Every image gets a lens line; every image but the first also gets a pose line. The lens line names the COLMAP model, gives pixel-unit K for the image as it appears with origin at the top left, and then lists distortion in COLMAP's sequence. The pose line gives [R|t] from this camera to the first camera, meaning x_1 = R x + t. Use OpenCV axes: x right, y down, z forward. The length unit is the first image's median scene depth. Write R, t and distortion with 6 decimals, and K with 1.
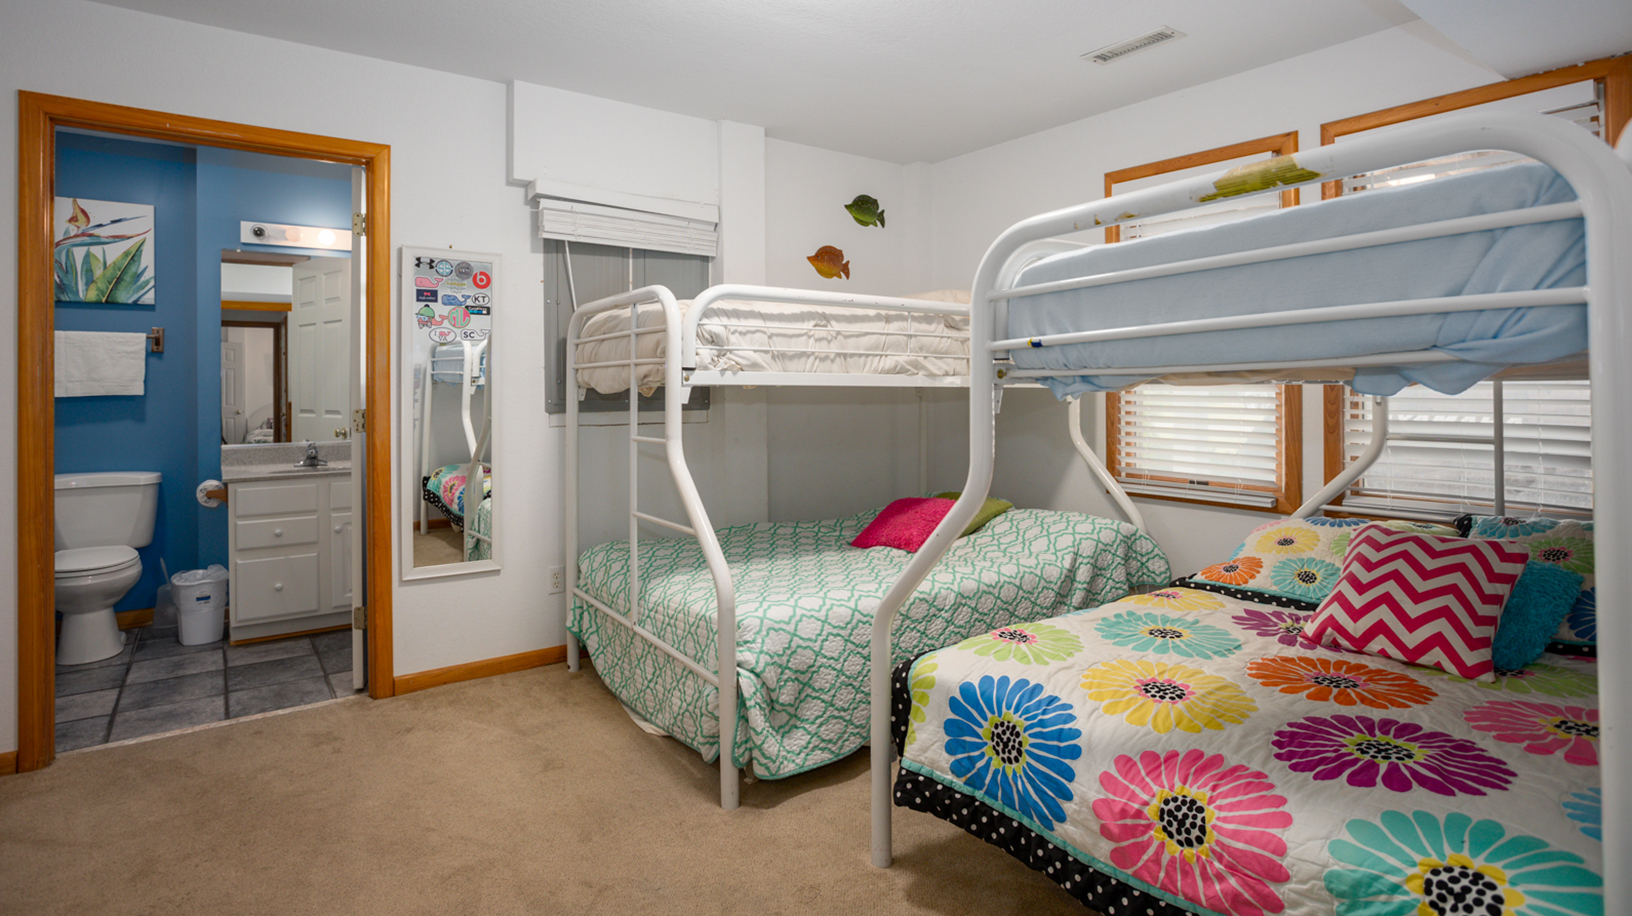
lens RADIAL K [[860.9, 0, 812.8], [0, 860.9, 461.0], [0, 0, 1]] dist [0.001772, 0.000342]
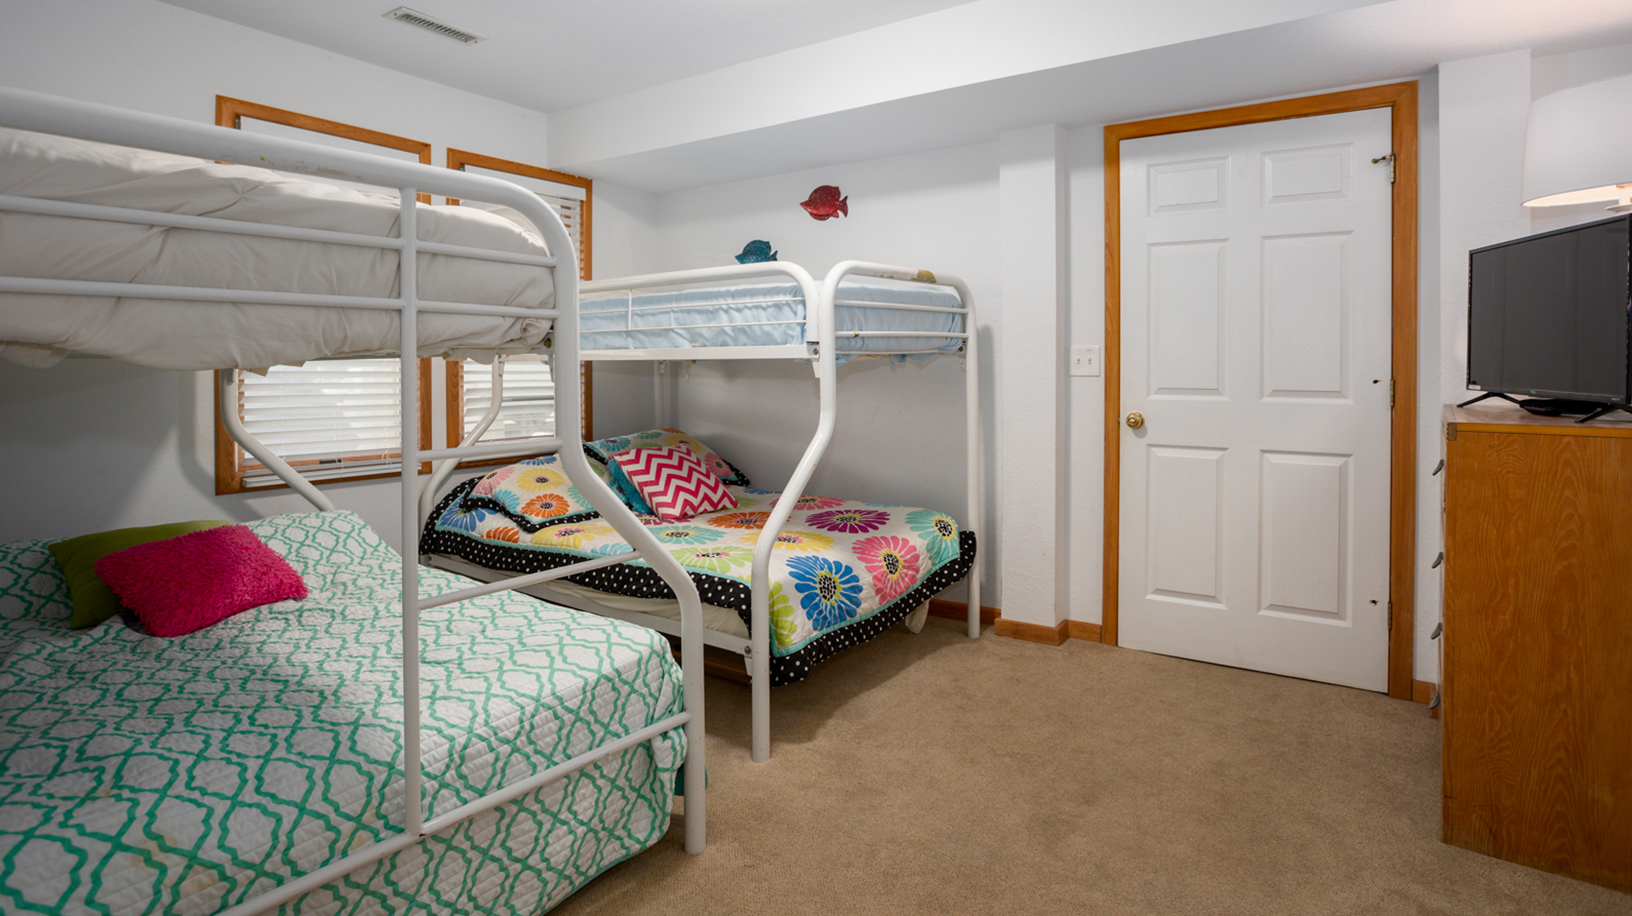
lens RADIAL K [[860.9, 0, 812.3], [0, 860.9, 455.0], [0, 0, 1]] dist [0.001772, 0.000342]
pose [[-0.353577, -0.090027, 0.931063, -1.081896], [0.082680, 0.988454, 0.126975, -0.101528], [-0.931744, 0.121875, -0.342051, 1.380086]]
